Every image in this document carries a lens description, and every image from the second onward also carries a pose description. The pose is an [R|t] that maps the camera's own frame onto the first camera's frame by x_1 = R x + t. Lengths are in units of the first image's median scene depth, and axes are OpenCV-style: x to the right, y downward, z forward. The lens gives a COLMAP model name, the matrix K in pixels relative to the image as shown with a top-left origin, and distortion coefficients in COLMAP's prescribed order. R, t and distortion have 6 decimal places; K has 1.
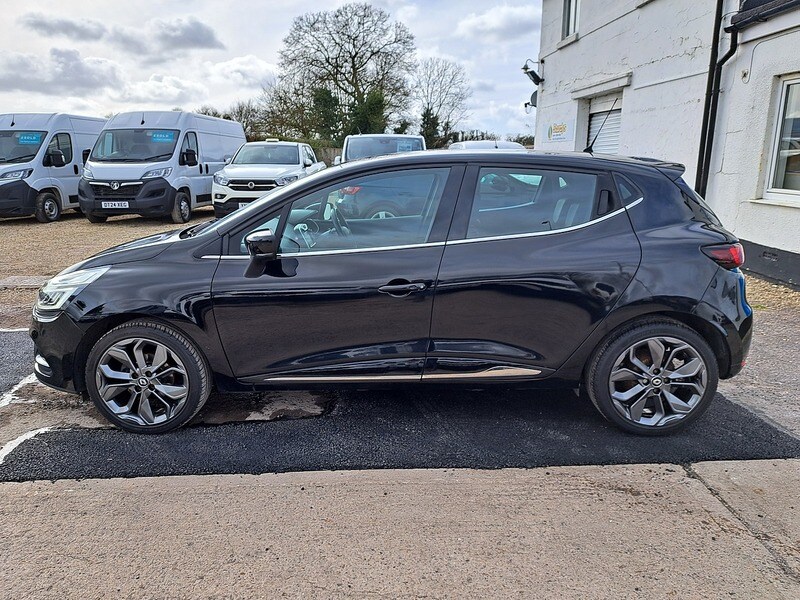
lens RADIAL K [[580.4, 0, 400.0], [0, 580.4, 300.0], [0, 0, 1]] dist [0.059820, -0.064220]
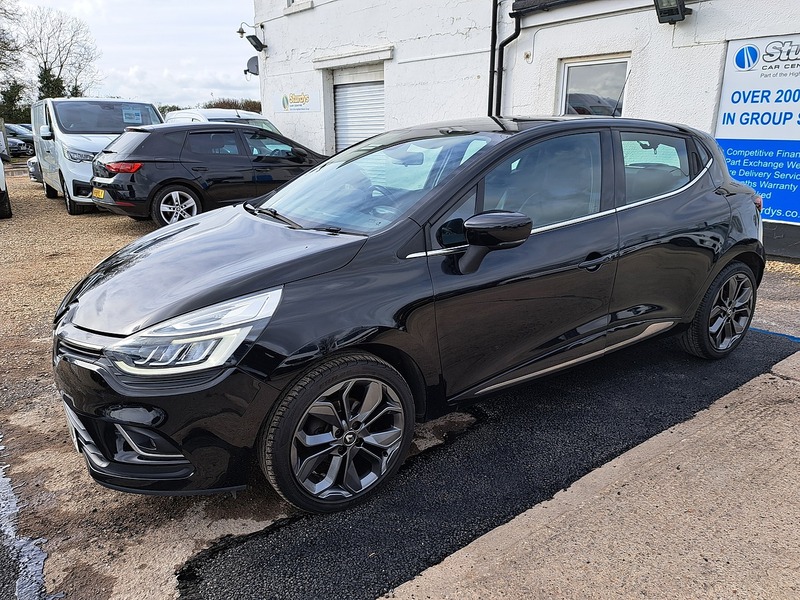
lens RADIAL K [[579.7, 0, 408.0], [0, 579.7, 298.4], [0, 0, 1]] dist [0.056150, -0.055714]
pose [[0.817321, -0.163392, 0.552531, -0.656048], [0.139898, 0.986529, 0.084790, -0.071128], [-0.558941, 0.007998, 0.829169, 0.320090]]
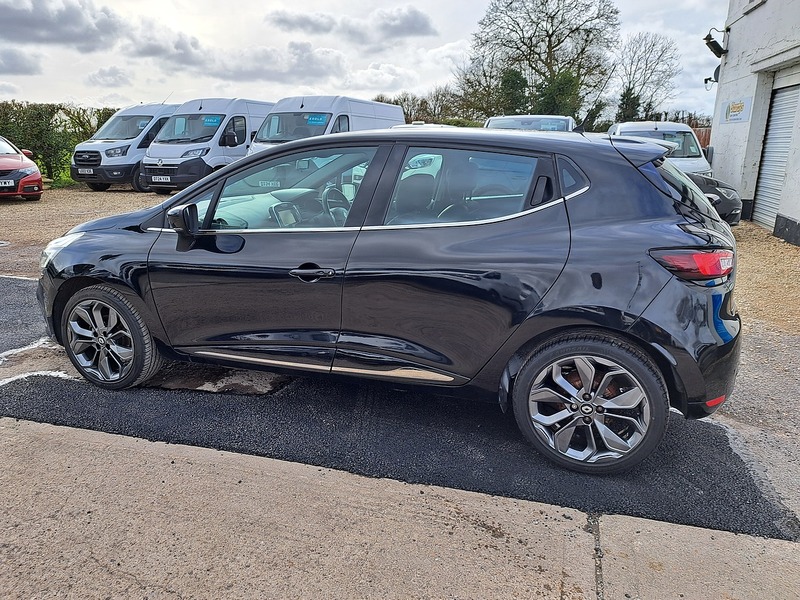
lens RADIAL K [[579.7, 0, 408.0], [0, 579.7, 298.4], [0, 0, 1]] dist [0.056150, -0.055714]
pose [[0.949212, 0.089888, -0.301524, 0.373019], [-0.082710, 0.995904, 0.036518, -0.022685], [0.303572, -0.009724, 0.952759, 0.118361]]
